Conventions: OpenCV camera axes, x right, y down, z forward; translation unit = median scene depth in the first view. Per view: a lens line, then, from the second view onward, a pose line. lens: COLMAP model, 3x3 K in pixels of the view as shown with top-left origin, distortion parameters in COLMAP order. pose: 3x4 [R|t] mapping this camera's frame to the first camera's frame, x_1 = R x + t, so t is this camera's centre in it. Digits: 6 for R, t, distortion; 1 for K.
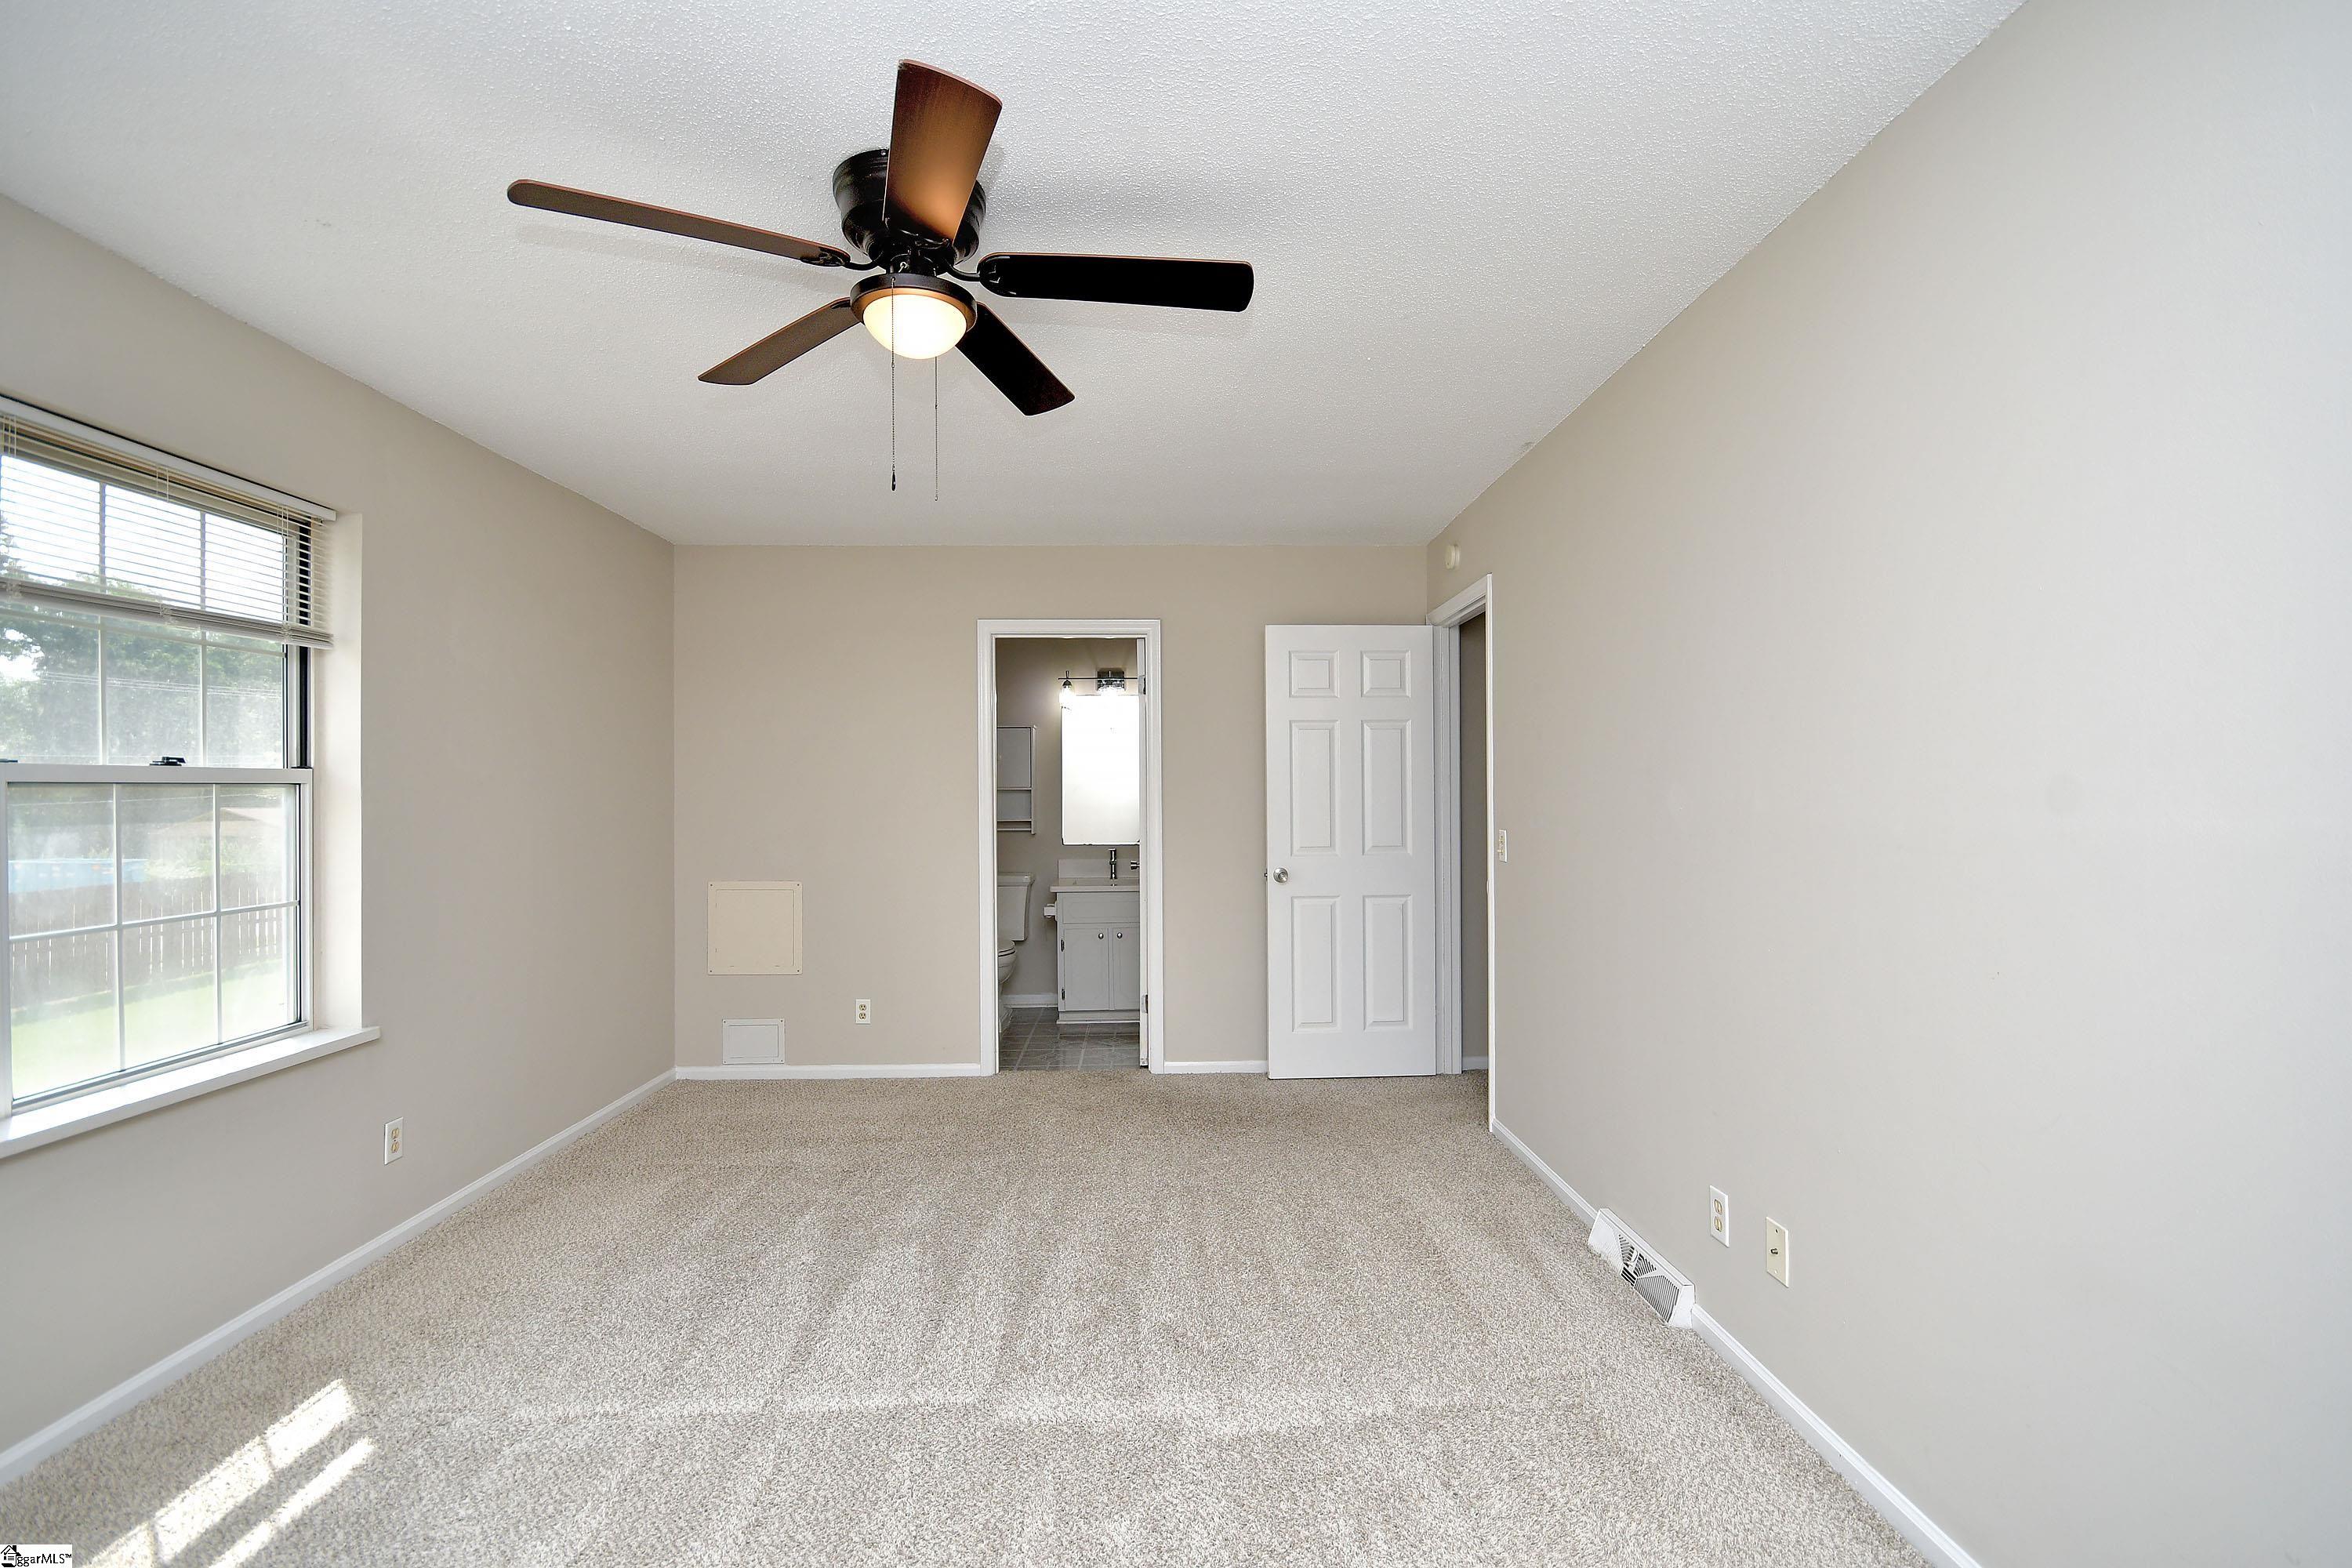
lens RADIAL K [[1057.9, 0, 1190.7], [0, 1057.9, 821.4], [0, 0, 1]] dist [-0.000839, -0.000170]
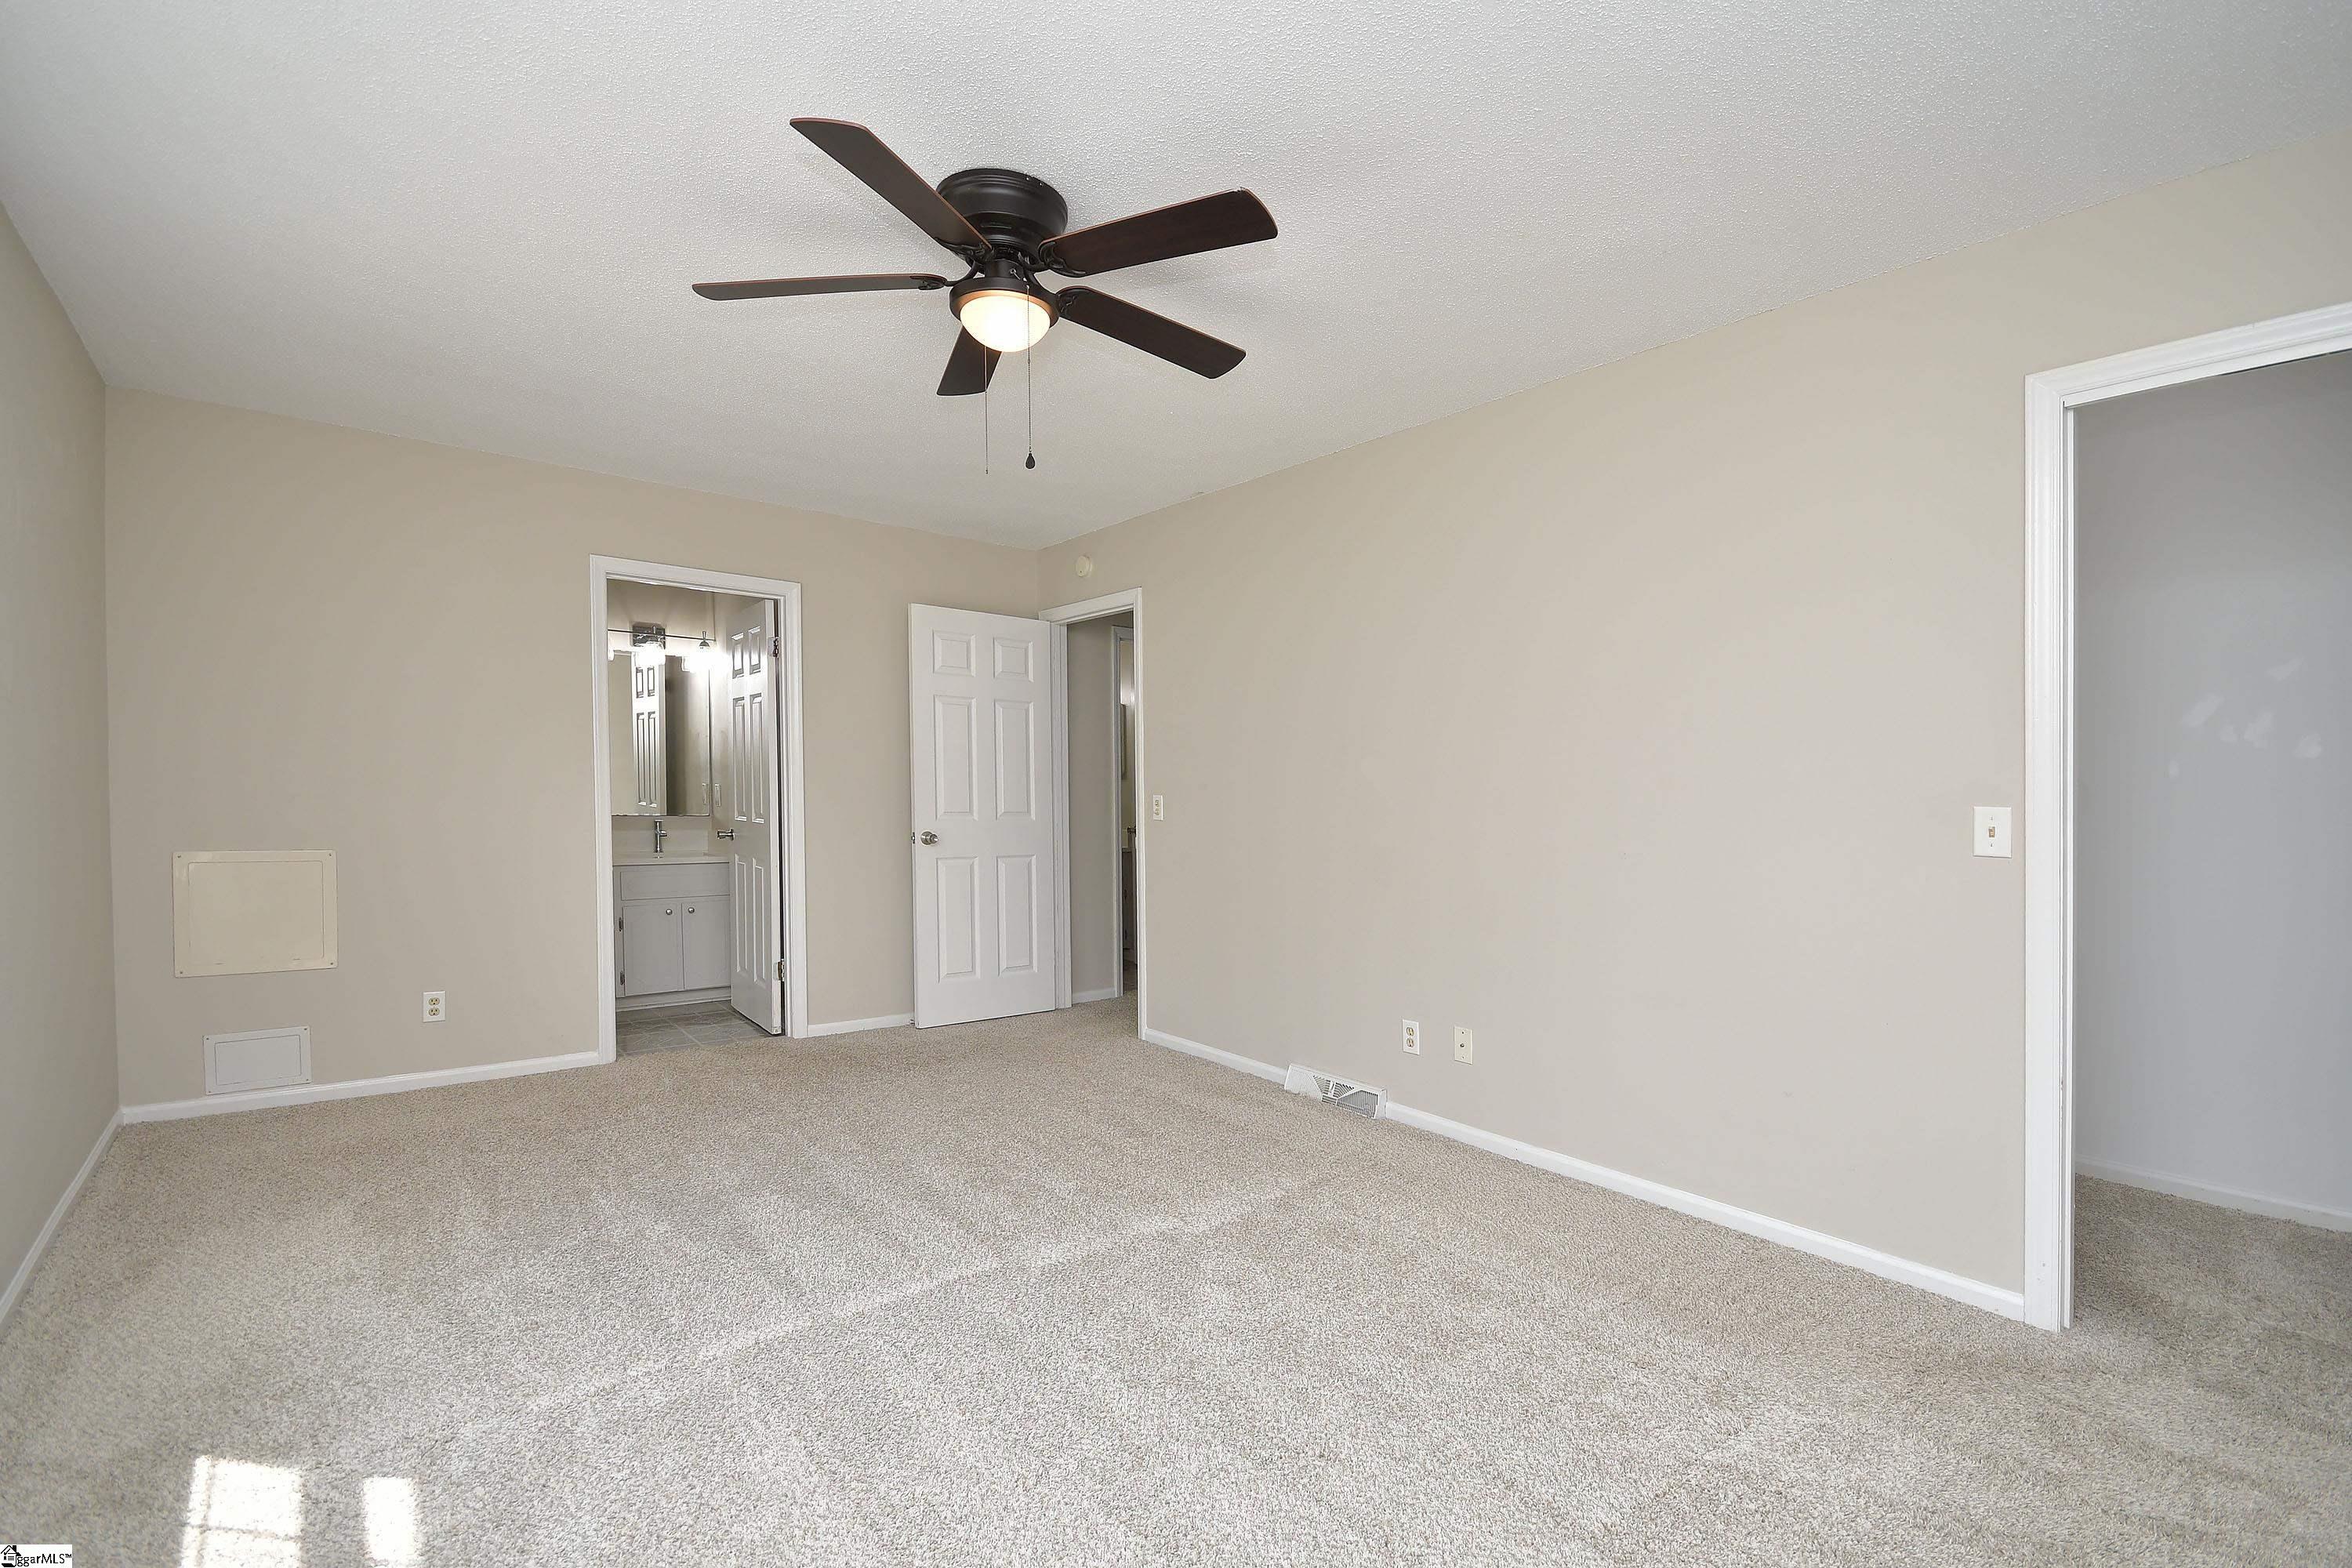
lens RADIAL K [[1057.9, 0, 1190.7], [0, 1057.9, 821.4], [0, 0, 1]] dist [-0.000839, -0.000170]
pose [[0.801563, 0.004791, 0.597891, -0.342506], [-0.007217, 0.999973, 0.001662, 0.030107], [-0.597866, -0.005647, 0.801576, -0.018786]]
